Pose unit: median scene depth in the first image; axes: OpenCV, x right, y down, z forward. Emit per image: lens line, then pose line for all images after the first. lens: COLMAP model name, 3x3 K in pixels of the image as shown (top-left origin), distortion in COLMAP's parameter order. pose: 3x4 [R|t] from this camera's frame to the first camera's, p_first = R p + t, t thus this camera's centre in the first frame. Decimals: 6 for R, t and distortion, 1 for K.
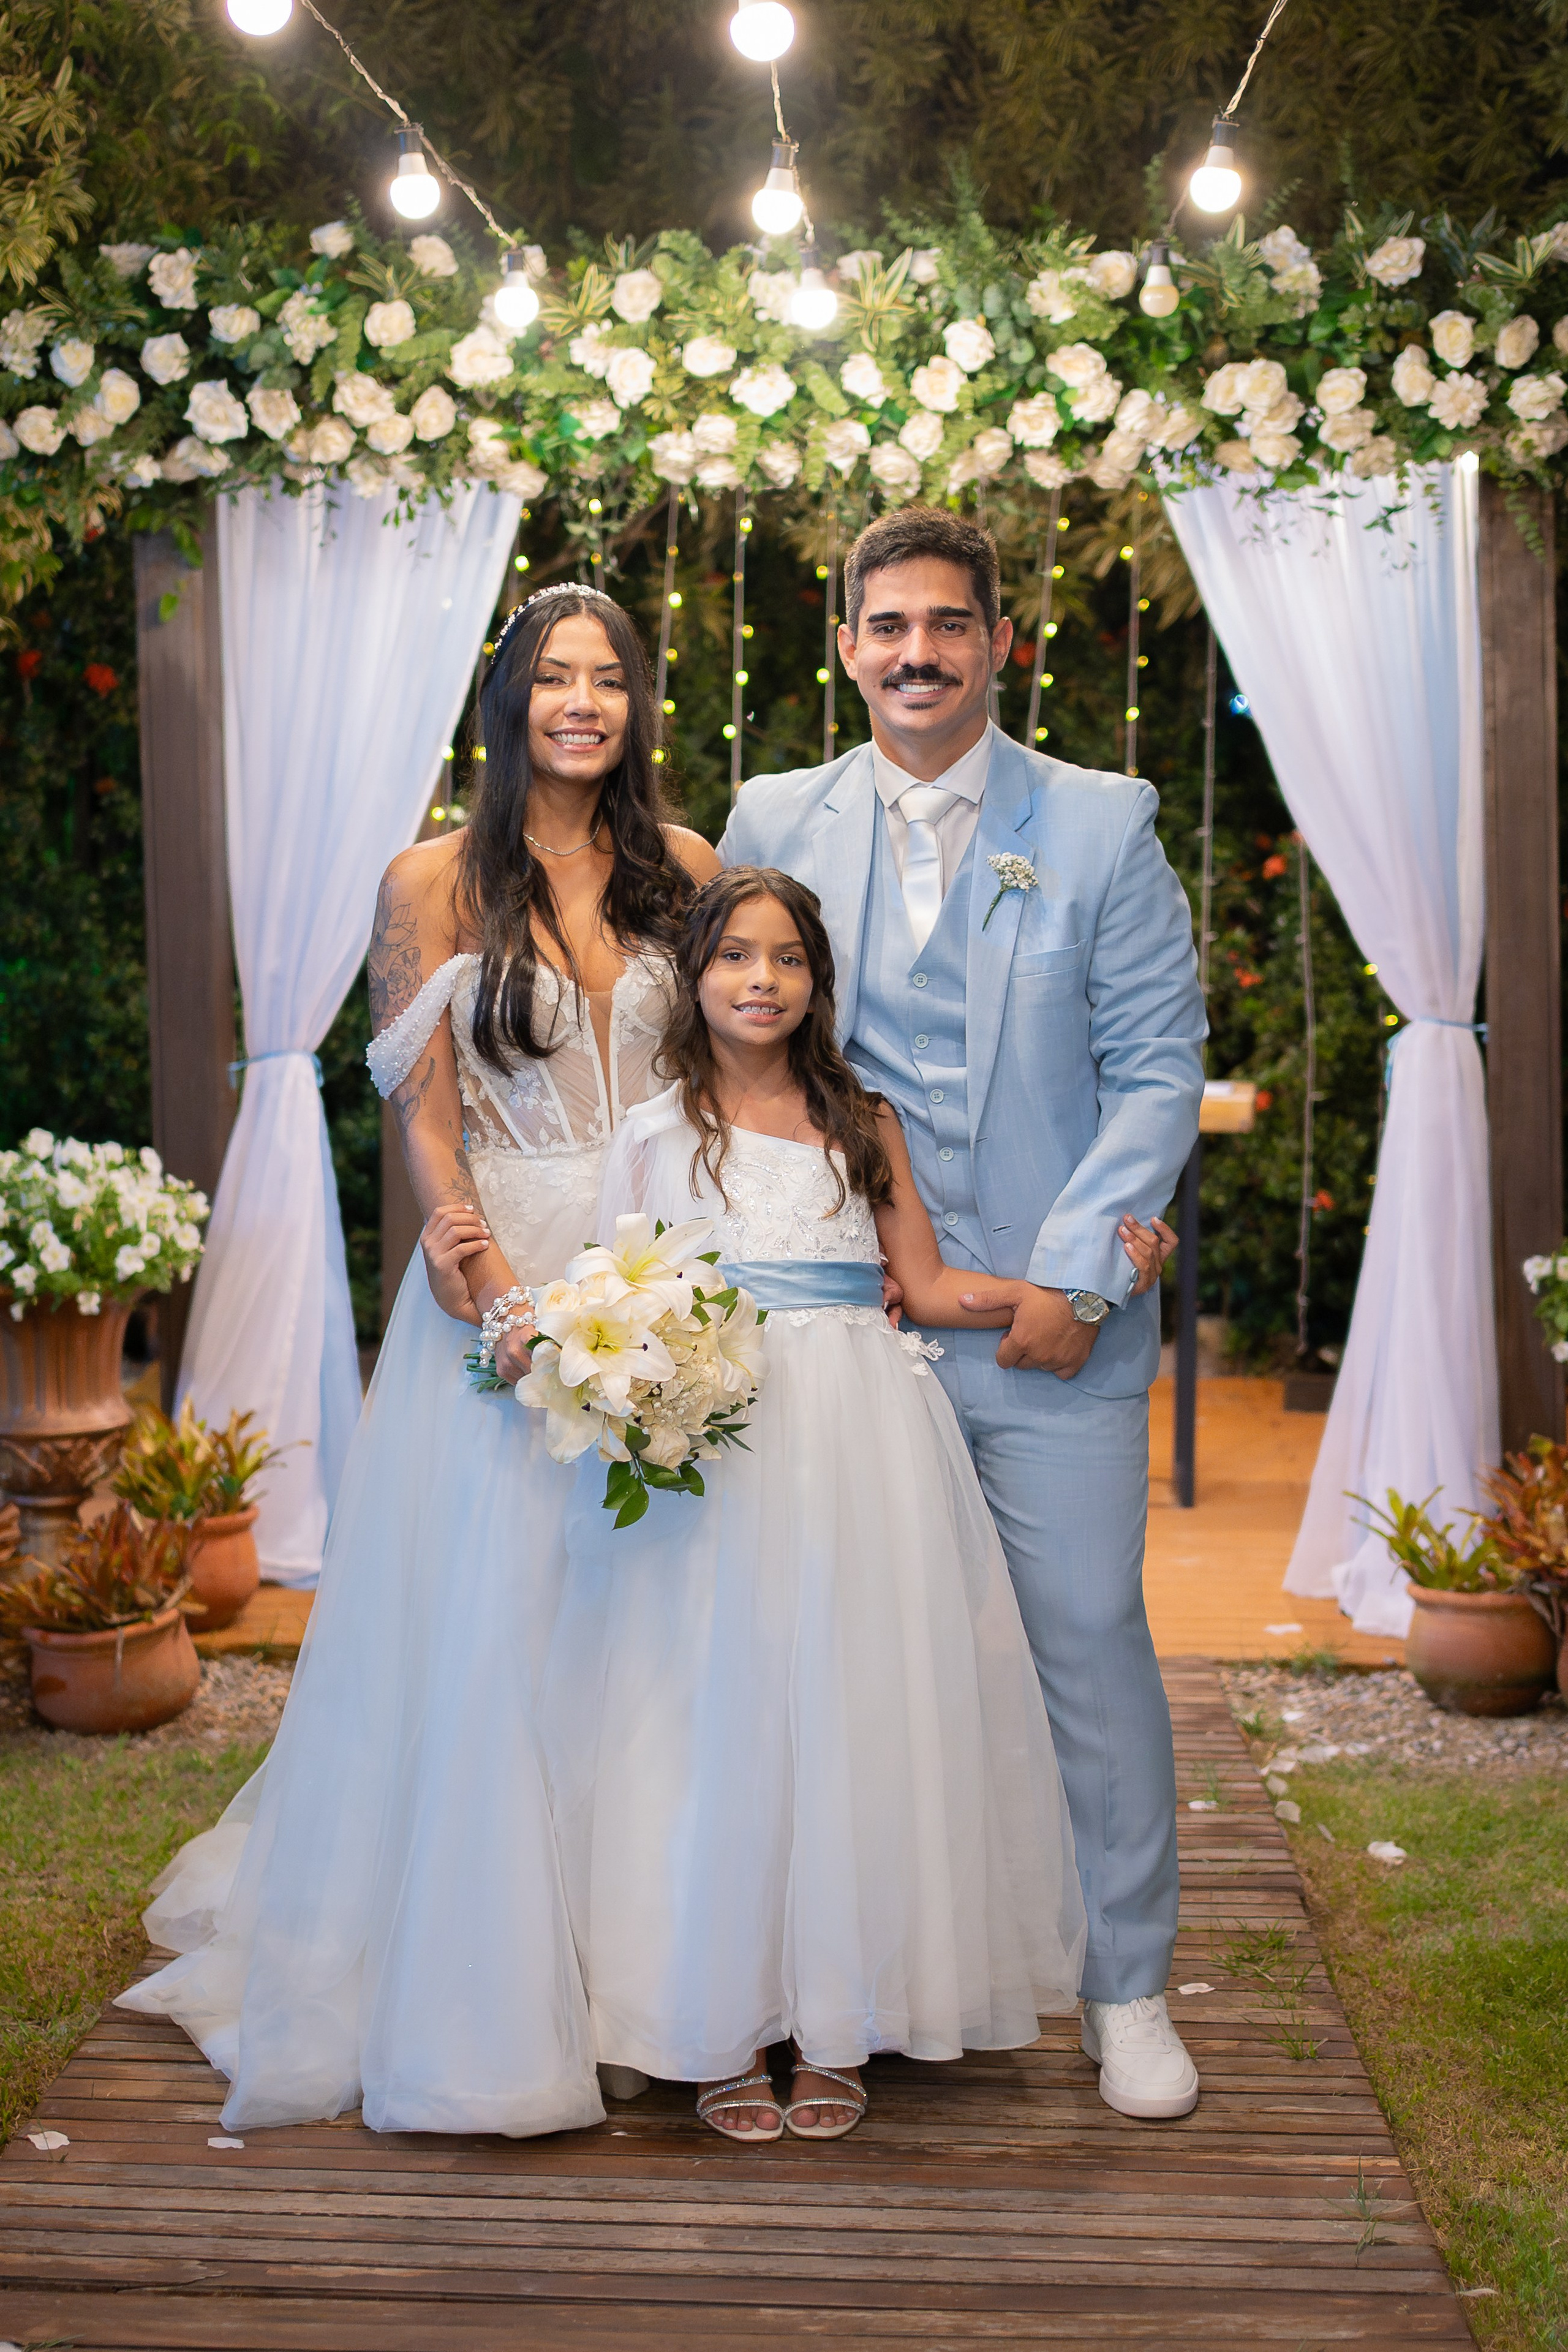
lens RADIAL K [[3652.0, 0, 779.1], [0, 3652.0, 1142.3], [0, 0, 1]] dist [-0.013017, 0.000000]
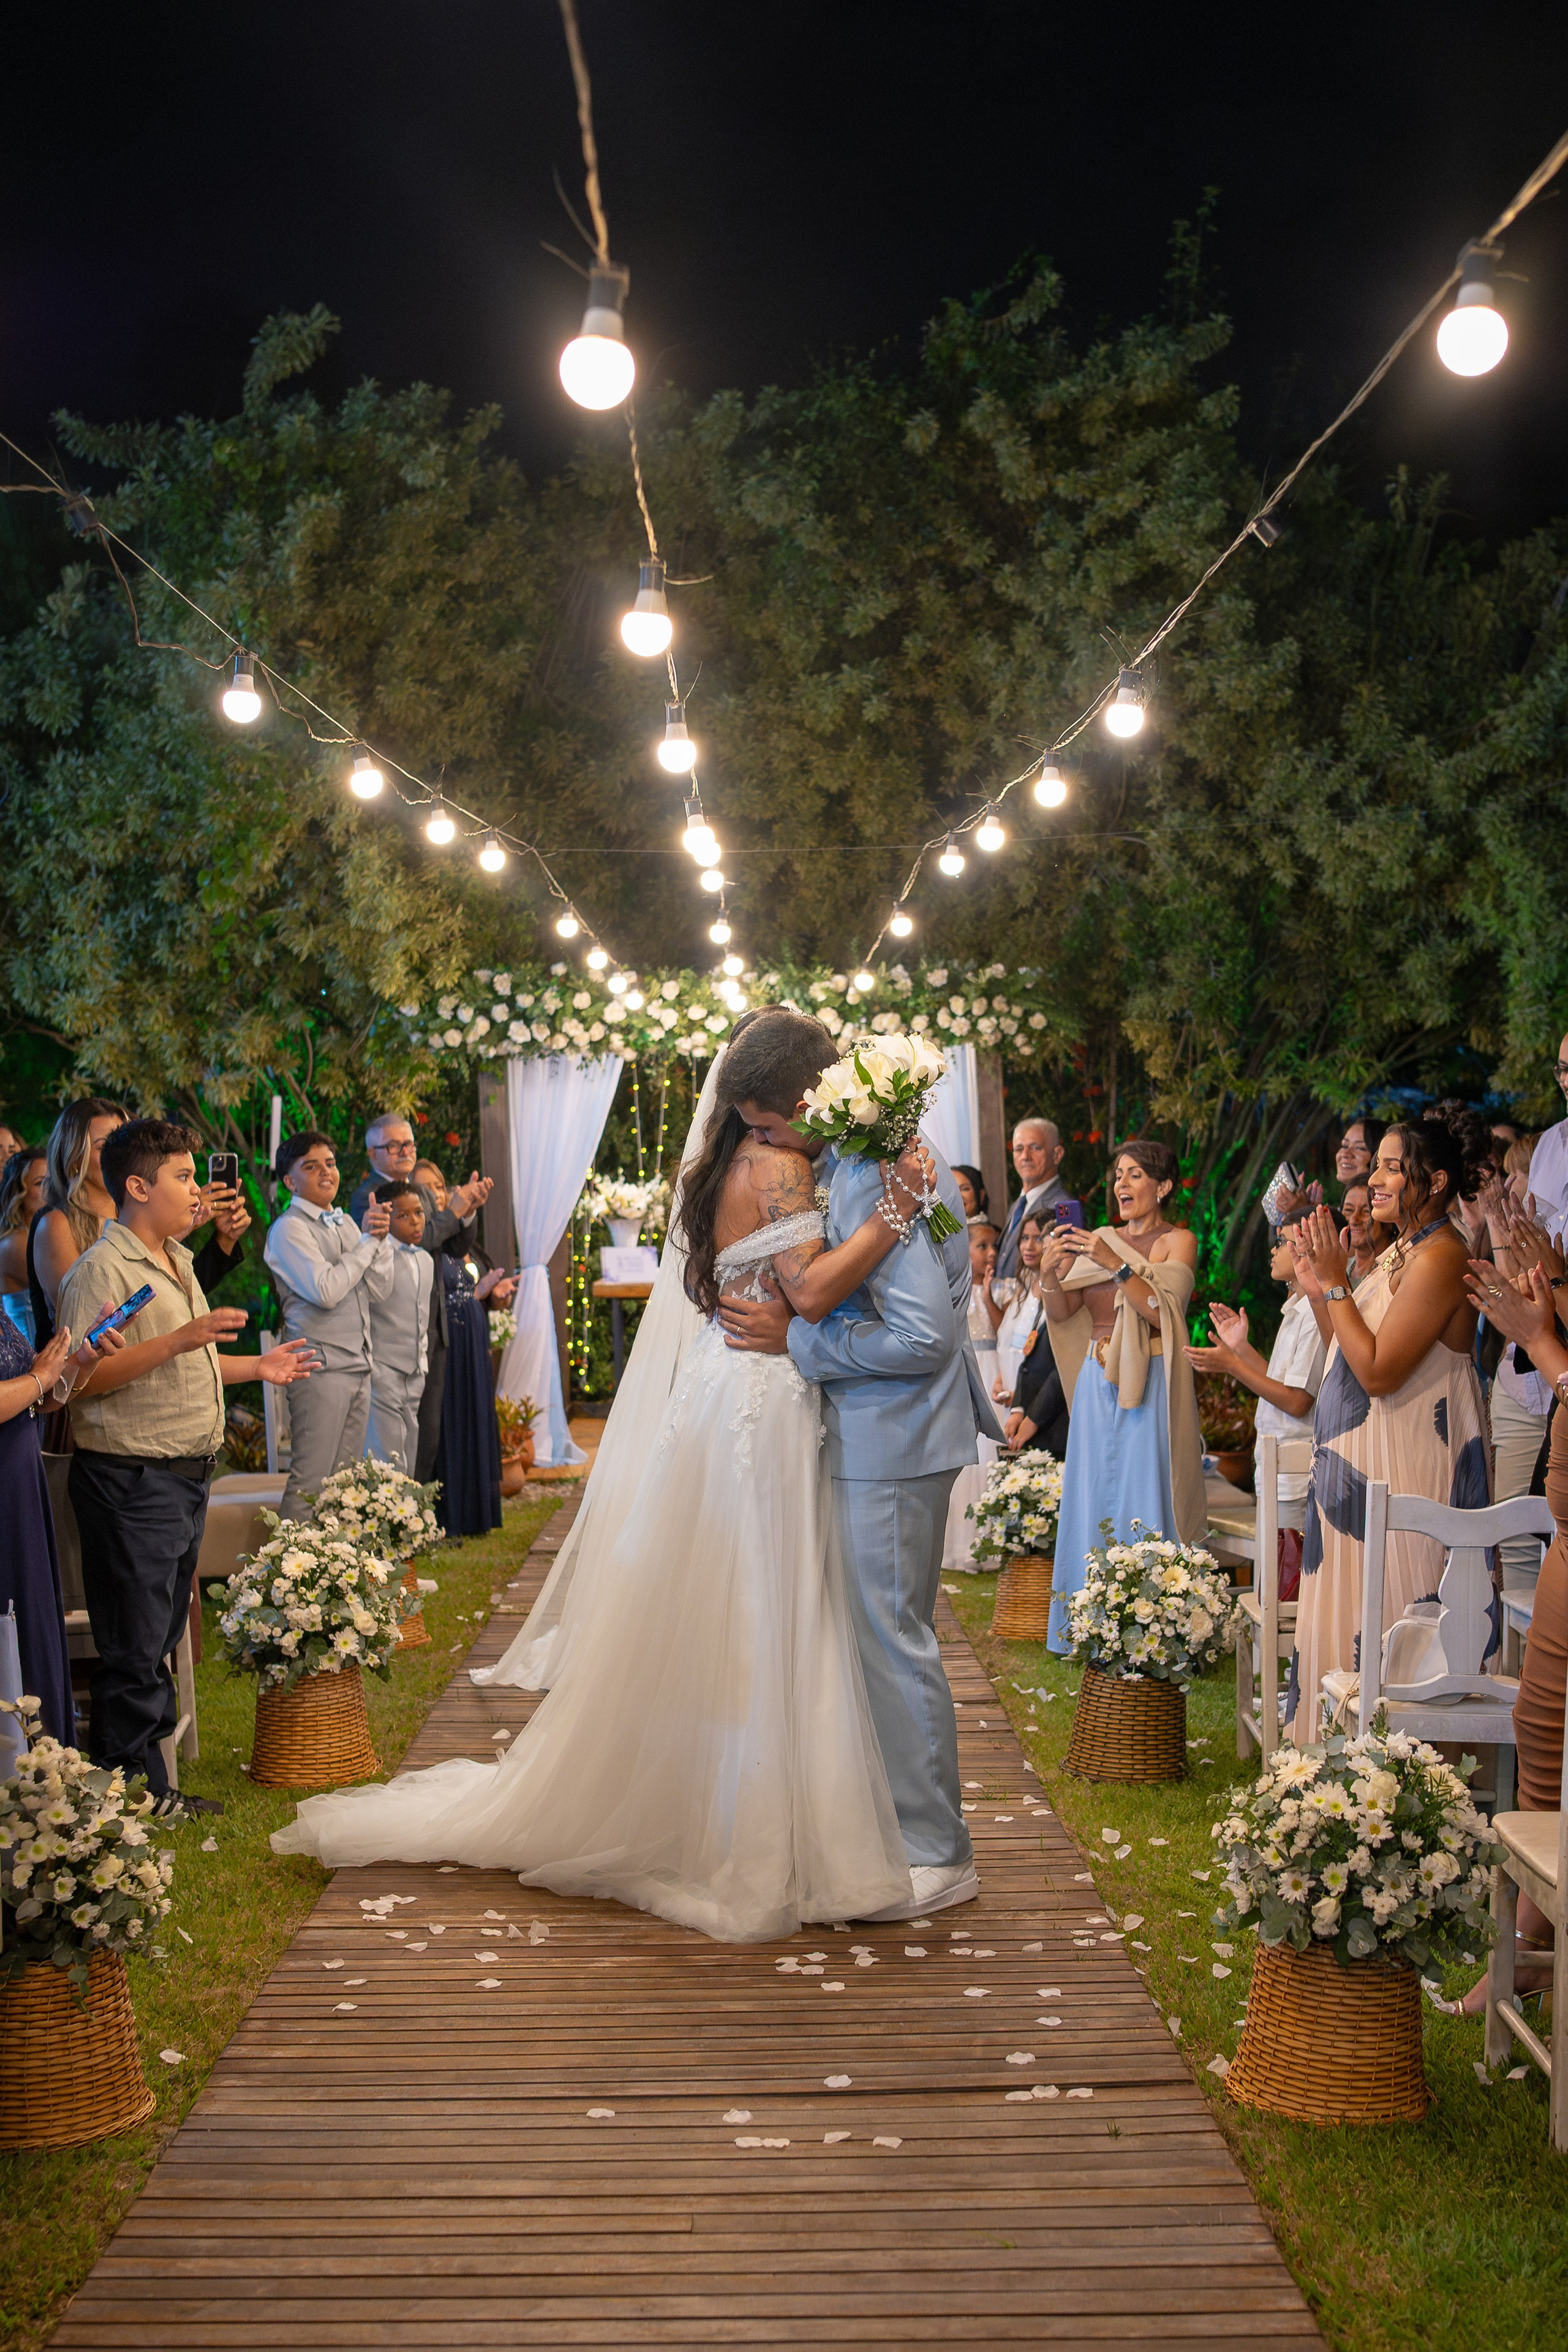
lens RADIAL K [[2690.8, 0, 815.9], [0, 2690.8, 1263.9], [0, 0, 1]] dist [-0.007598, 0.000000]
pose [[0.998034, -0.015774, 0.060663, -0.056150], [0.018964, 0.998447, -0.052378, 0.088417], [-0.059743, 0.053426, 0.996783, -1.054312]]
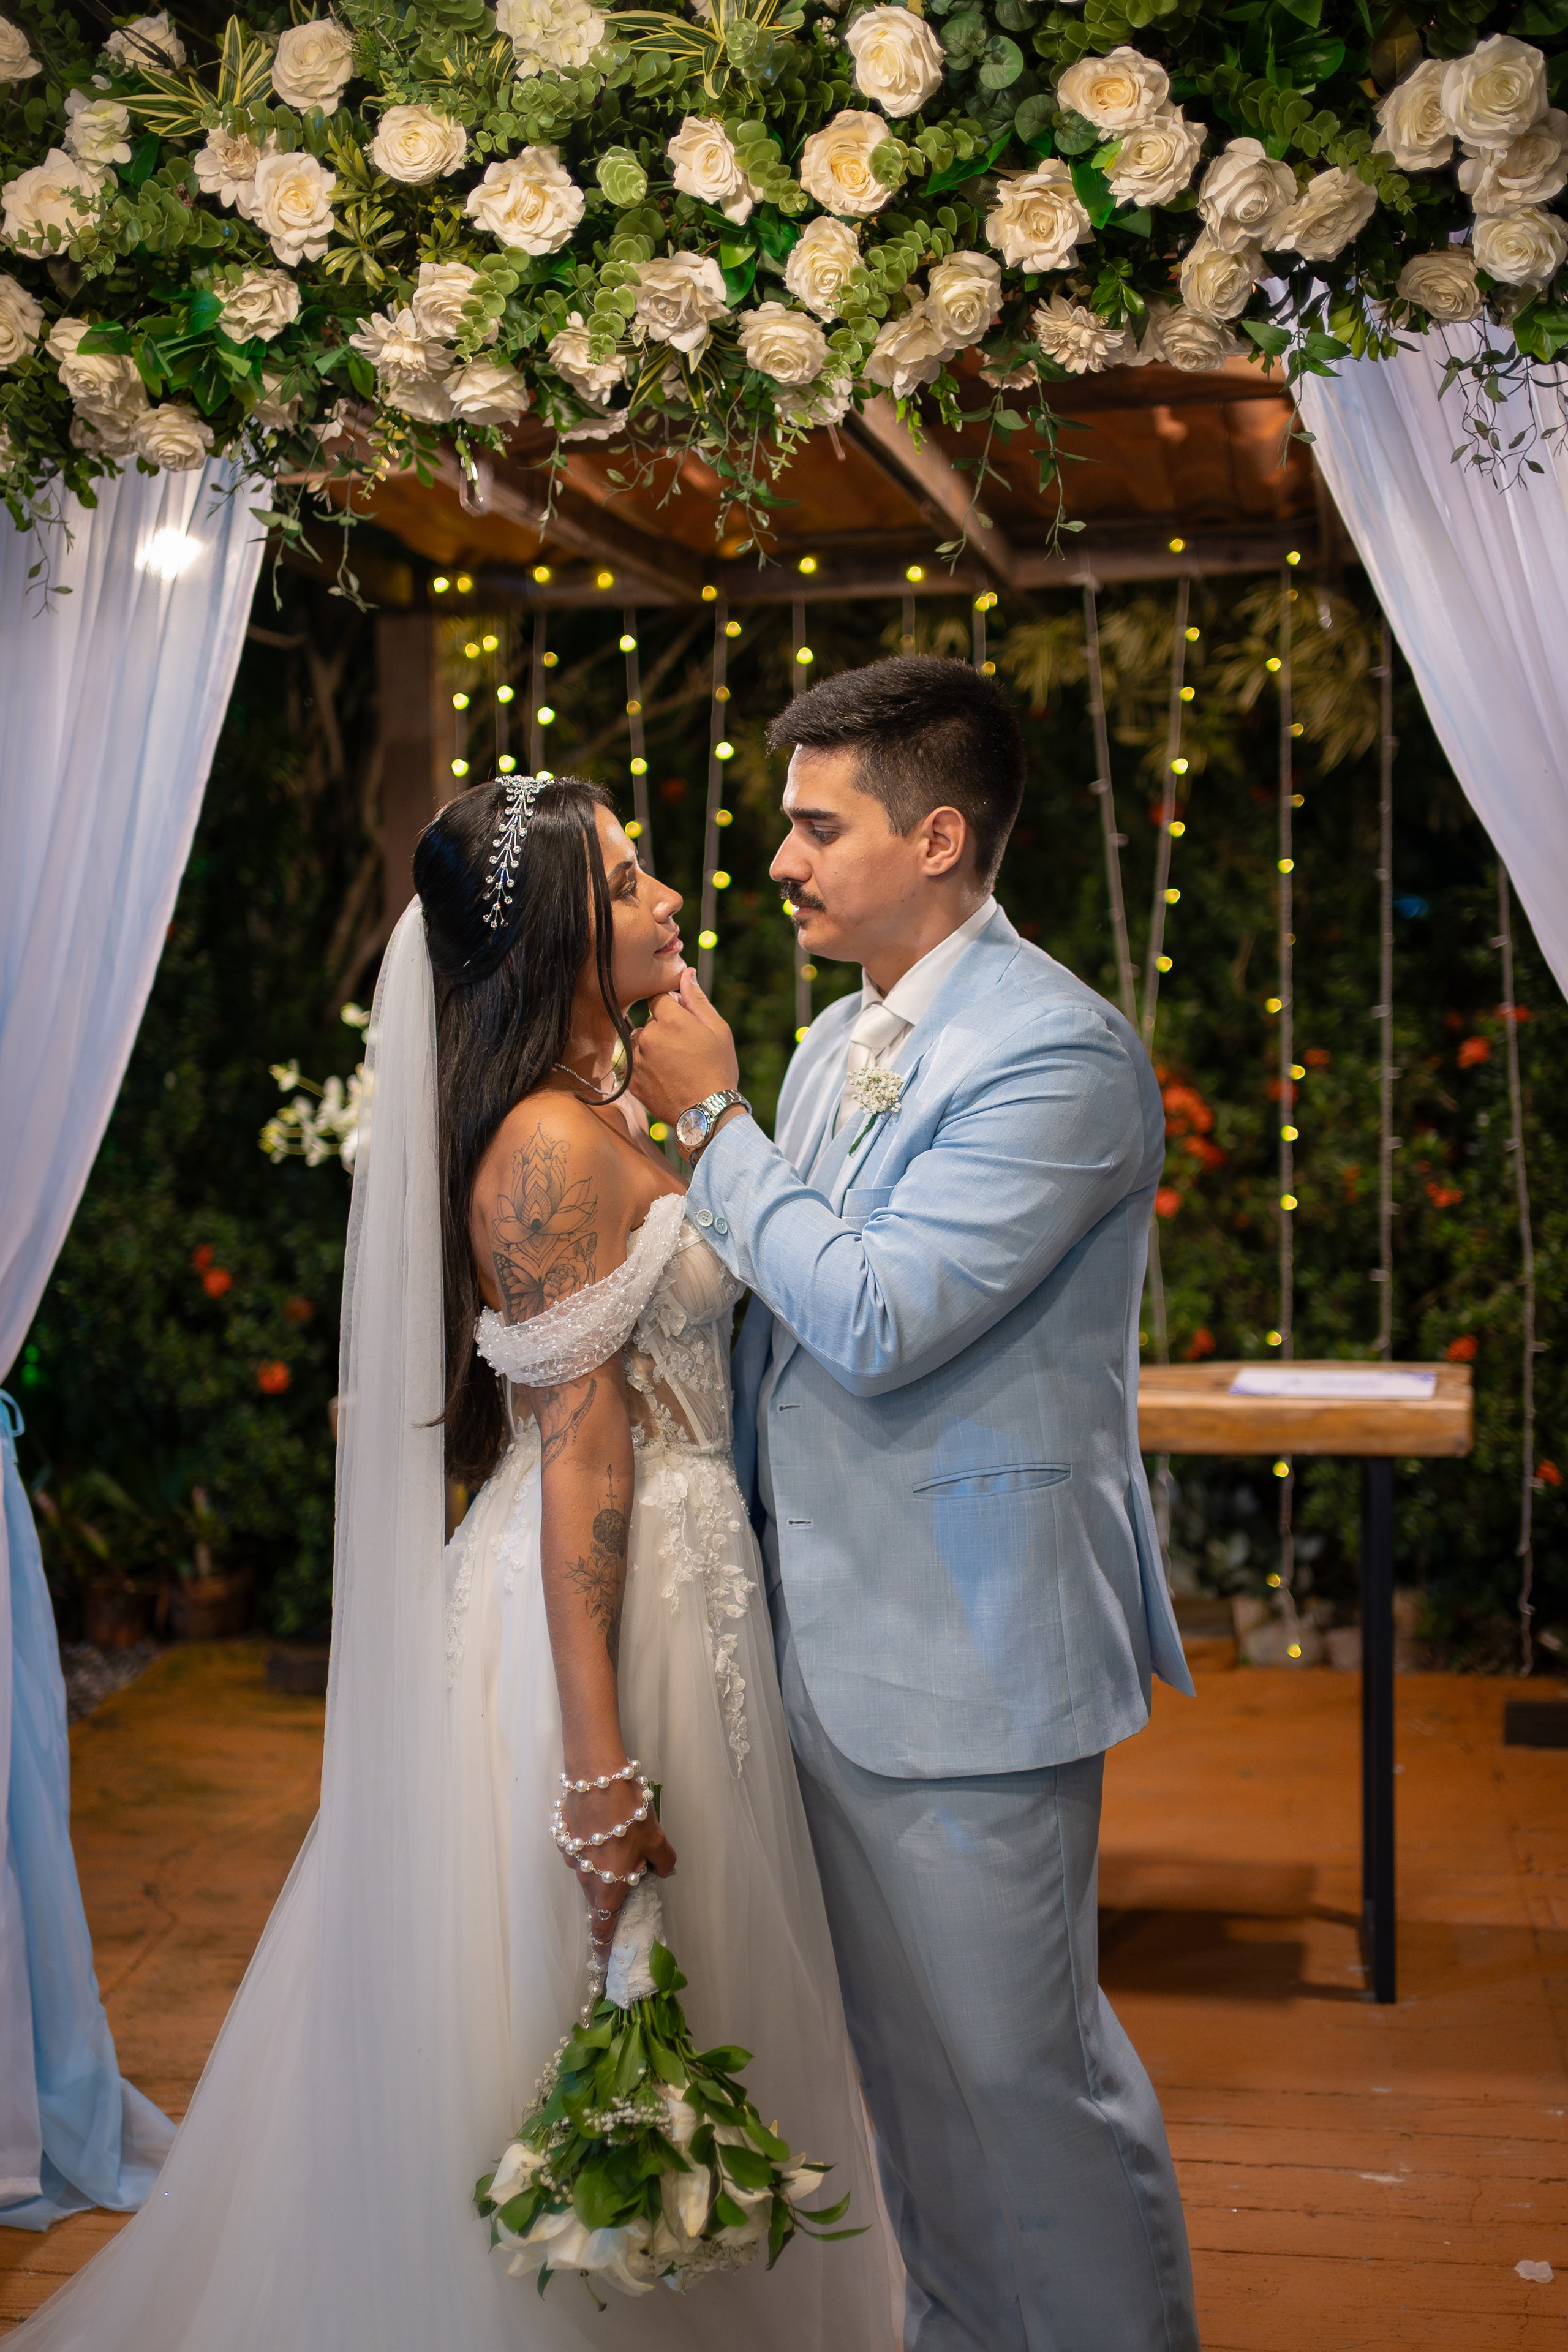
lens RADIAL K [[2360.8, 0, 795.2], [0, 2360.8, 1151.2], [0, 0, 1]] dist [-0.002339, 0.000000]
pose [[0.992026, -0.020750, -0.124316, 0.073456], [0.016964, 0.999362, -0.031442, -0.056236], [0.124889, 0.029082, 0.991744, 0.660062]]
